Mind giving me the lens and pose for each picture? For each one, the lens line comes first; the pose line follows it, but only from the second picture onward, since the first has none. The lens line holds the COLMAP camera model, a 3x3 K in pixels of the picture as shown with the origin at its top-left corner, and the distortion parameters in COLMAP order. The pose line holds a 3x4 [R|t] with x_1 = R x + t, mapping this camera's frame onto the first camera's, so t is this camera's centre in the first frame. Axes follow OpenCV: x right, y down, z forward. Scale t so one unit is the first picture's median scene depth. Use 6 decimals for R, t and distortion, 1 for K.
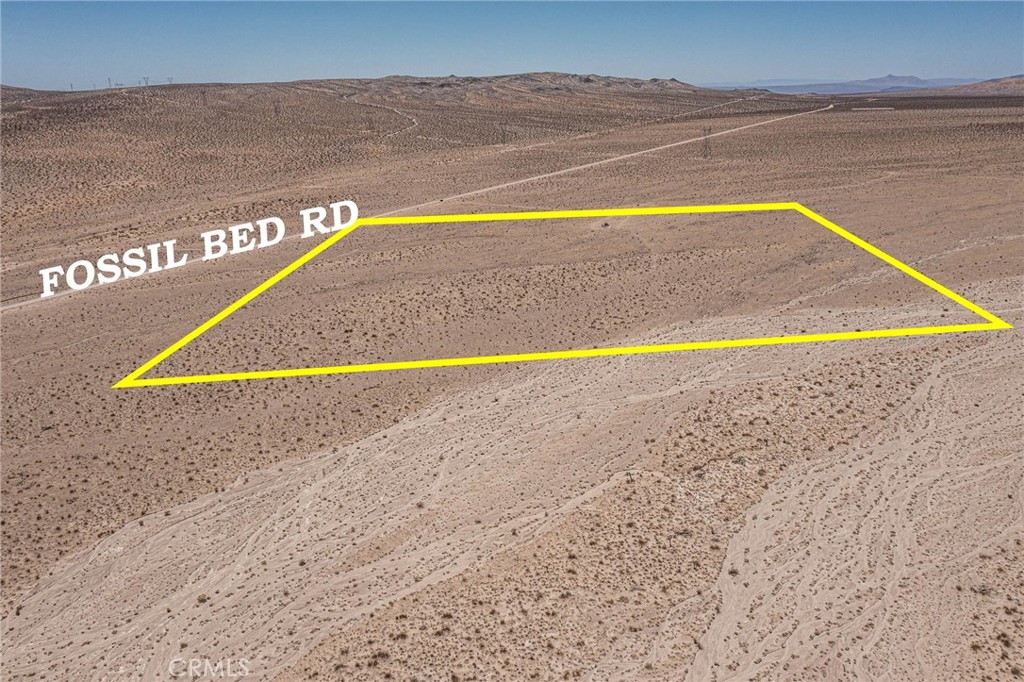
lens RADIAL K [[811.5, 0, 512.0], [0, 811.5, 341.0], [0, 0, 1]] dist [-0.007338, 0.007879]
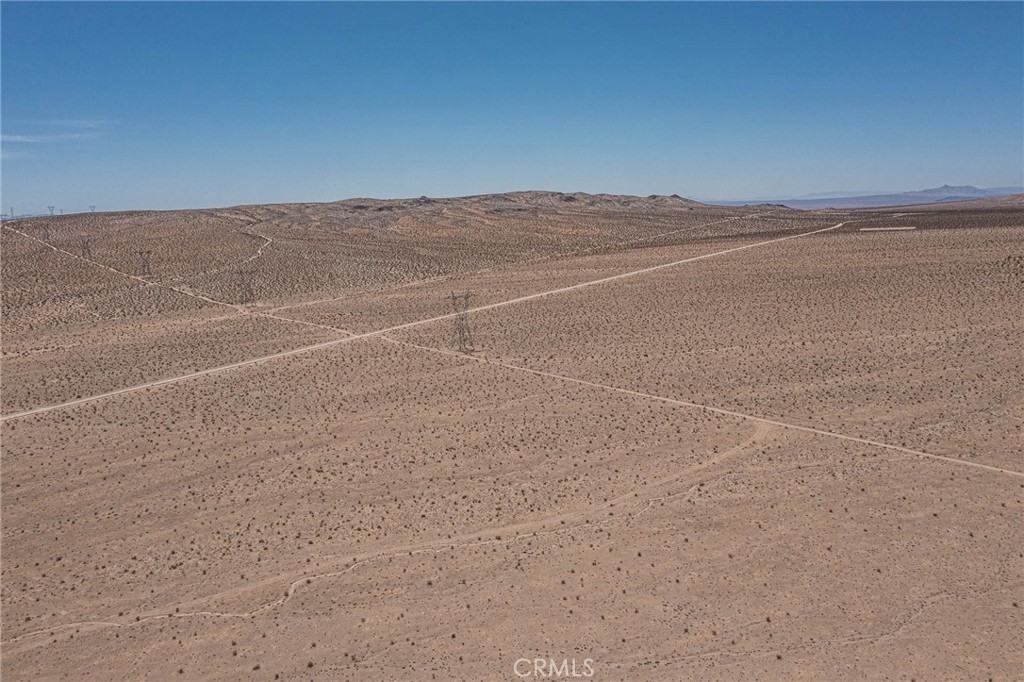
lens RADIAL K [[811.5, 0, 512.0], [0, 811.5, 341.0], [0, 0, 1]] dist [-0.007338, 0.007879]
pose [[0.997493, -0.007430, -0.070380, 0.092099], [-0.002269, 0.990605, -0.136732, -0.048008], [0.070734, 0.136549, 0.988105, 0.145868]]
